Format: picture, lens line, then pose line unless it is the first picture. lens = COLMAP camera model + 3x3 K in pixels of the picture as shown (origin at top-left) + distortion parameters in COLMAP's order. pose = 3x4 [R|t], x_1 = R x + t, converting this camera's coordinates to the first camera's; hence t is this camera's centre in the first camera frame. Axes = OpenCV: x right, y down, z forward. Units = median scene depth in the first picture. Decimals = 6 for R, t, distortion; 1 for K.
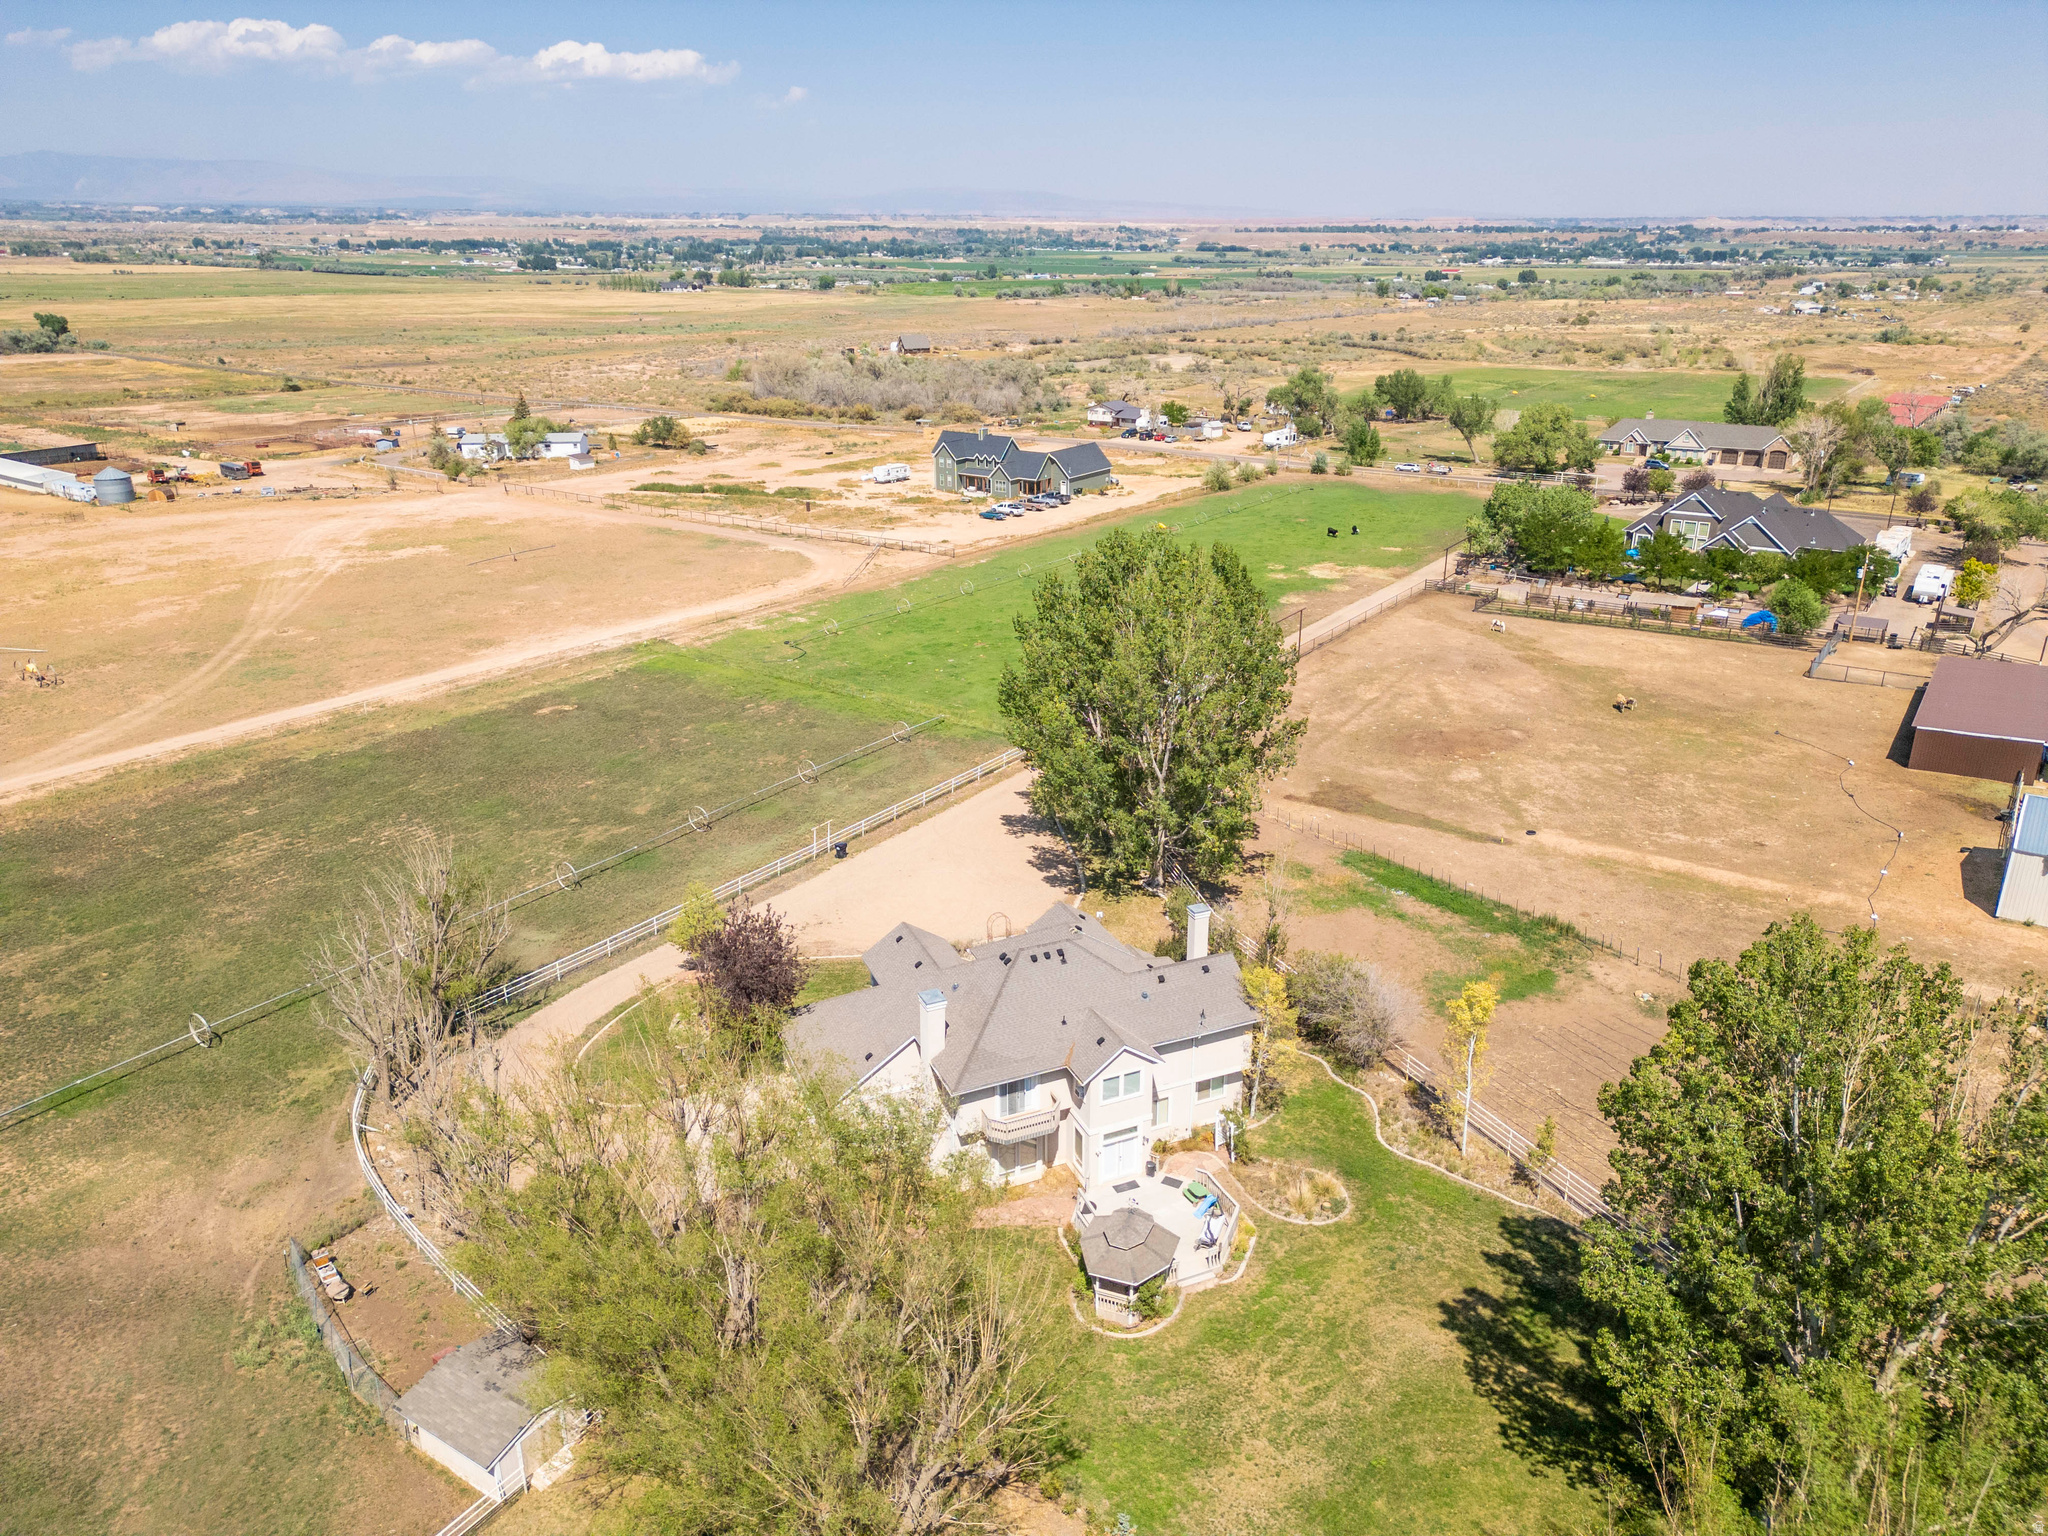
lens RADIAL K [[1433.8, 0, 1027.4], [0, 1433.8, 772.7], [0, 0, 1]] dist [0.074591, -0.077780]
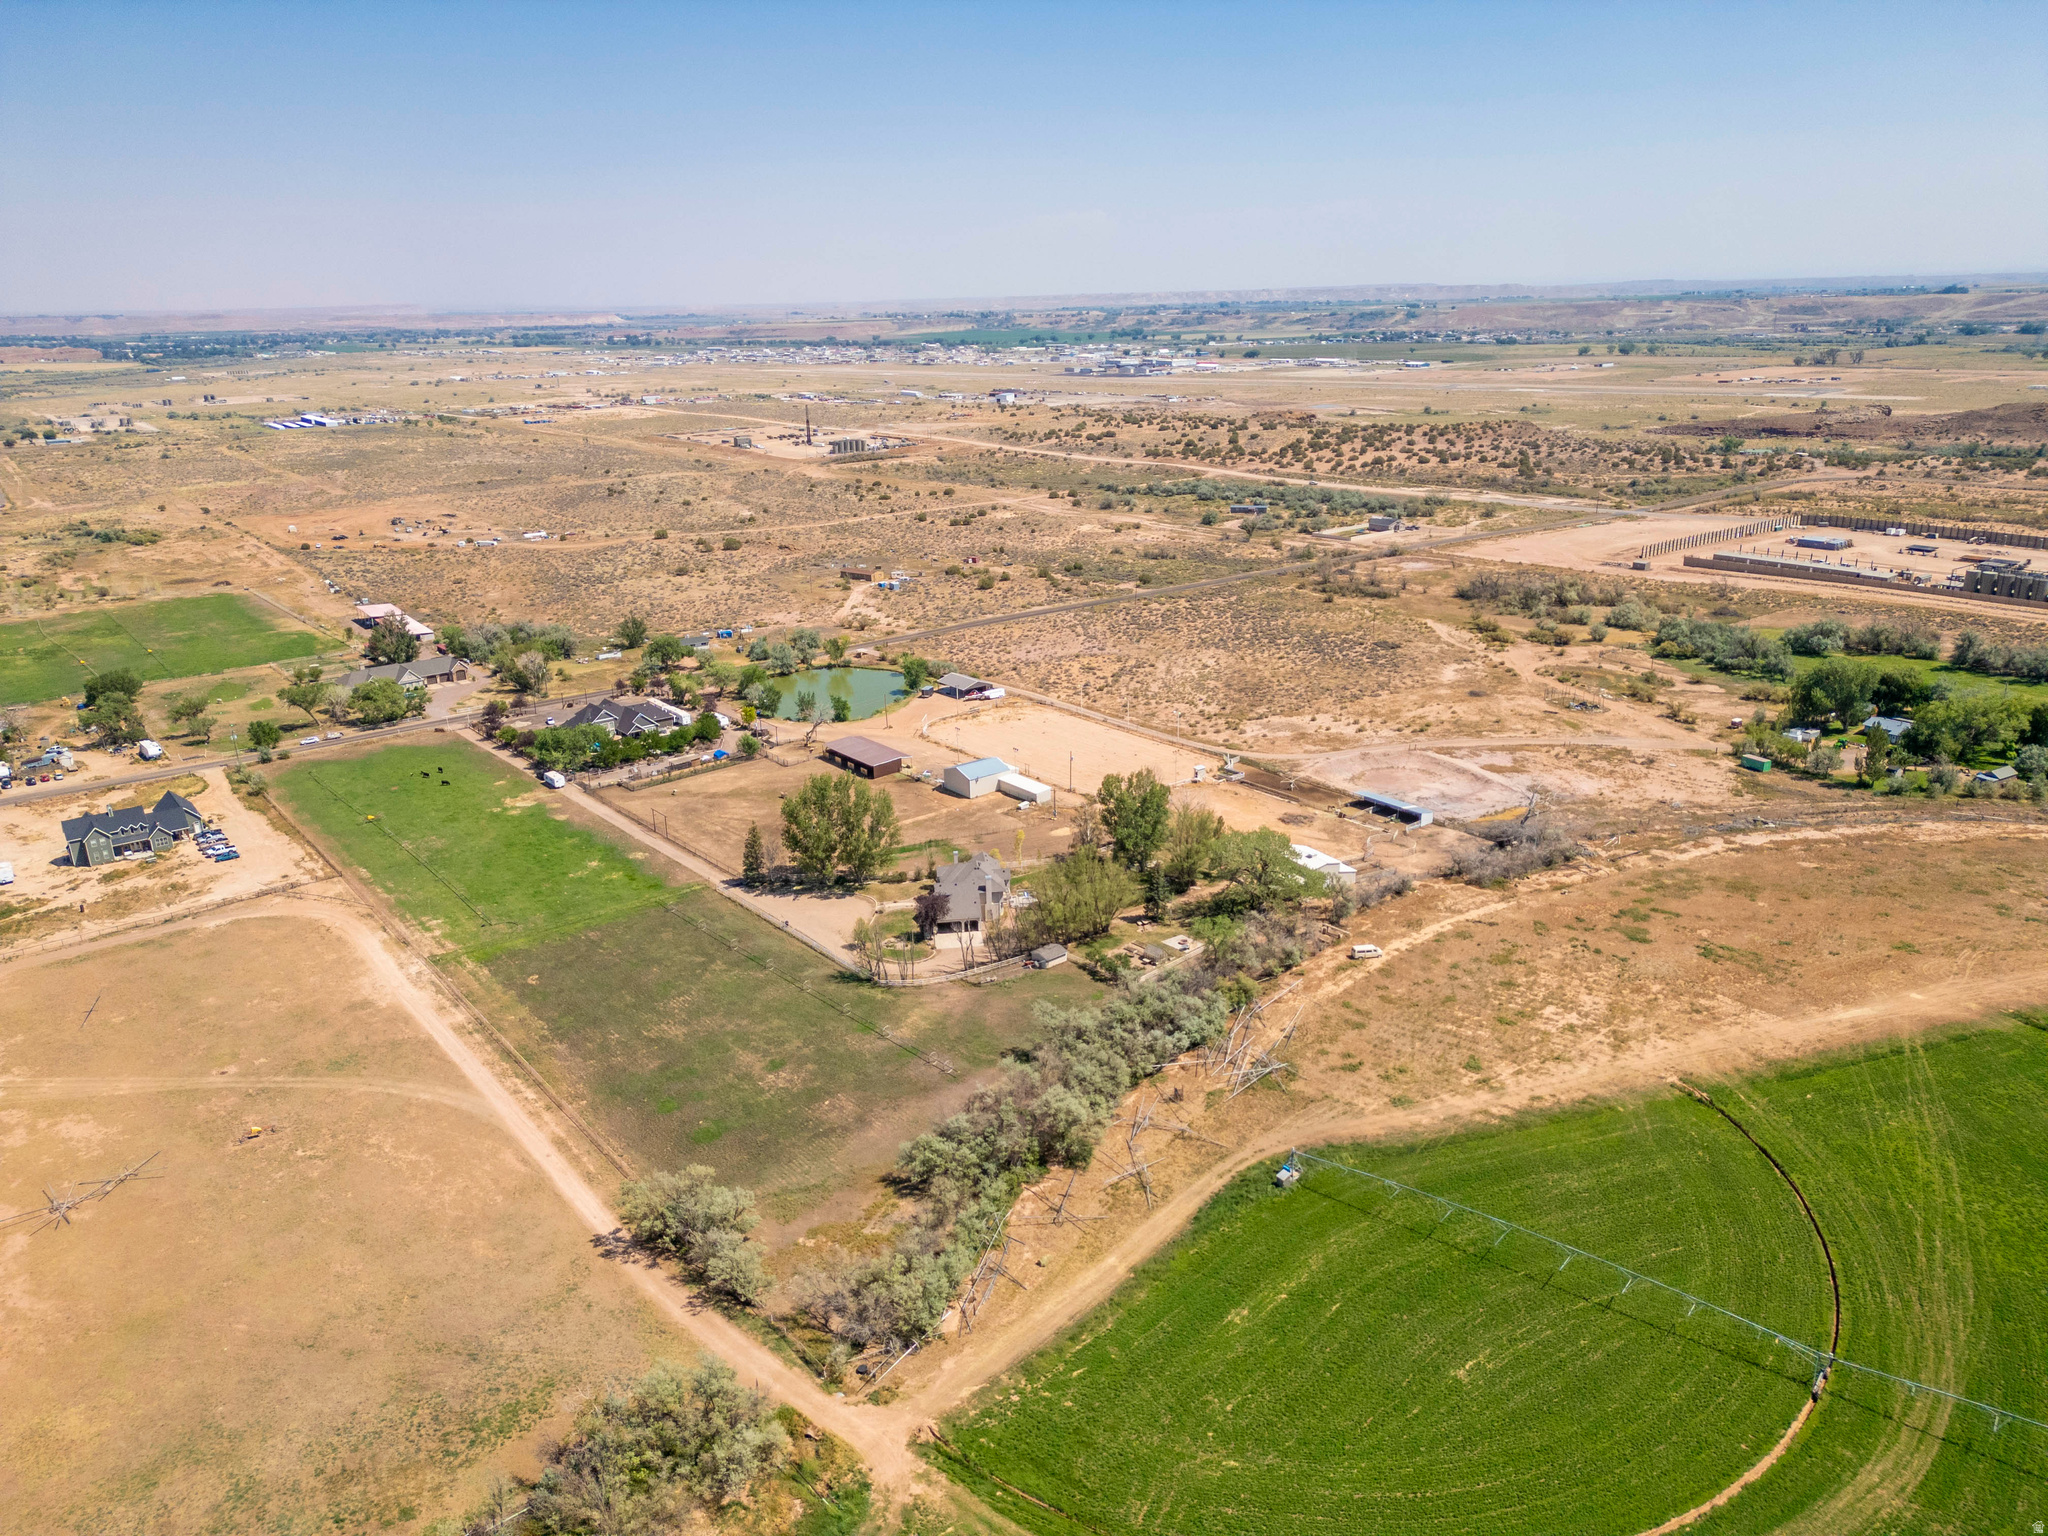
lens RADIAL K [[1433.8, 0, 1027.4], [0, 1433.8, 772.7], [0, 0, 1]] dist [0.074591, -0.077780]
pose [[0.281839, -0.307244, 0.908938, -0.886377], [0.359851, 0.912037, 0.196711, -0.213938], [-0.889423, 0.271642, 0.367610, -0.172806]]
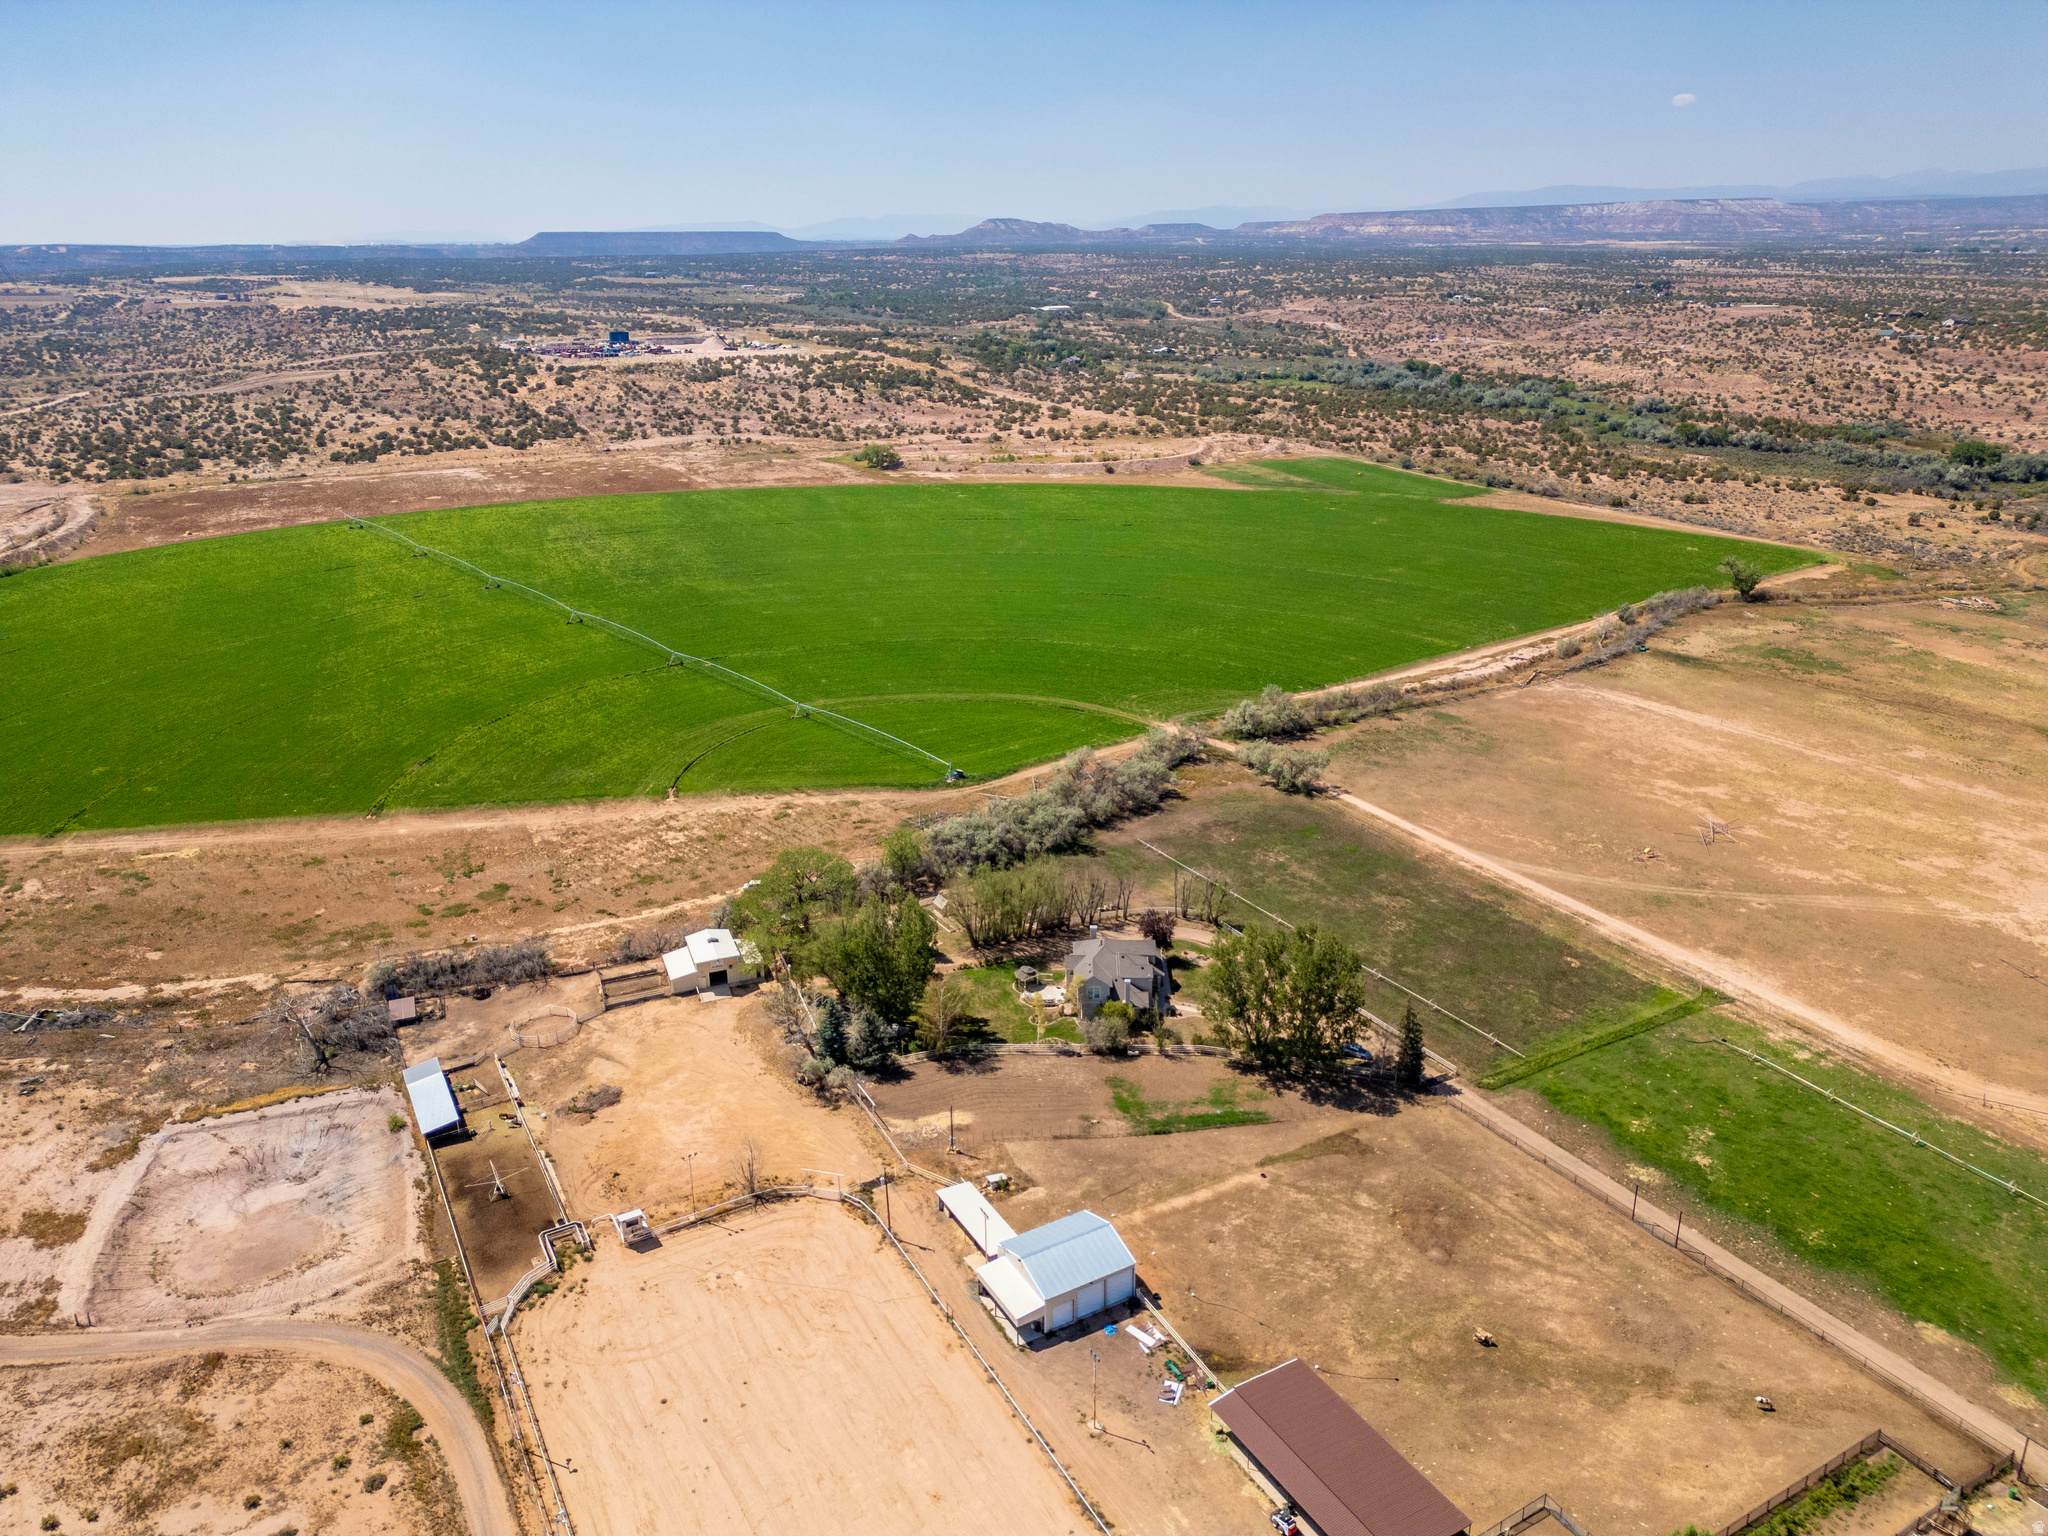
lens RADIAL K [[1433.8, 0, 1027.4], [0, 1433.8, 772.7], [0, 0, 1]] dist [0.074591, -0.077780]
pose [[-0.421490, 0.314362, -0.850602, 0.718861], [-0.309082, 0.832026, 0.460653, -0.433953], [0.852534, 0.457066, -0.253527, 0.379840]]
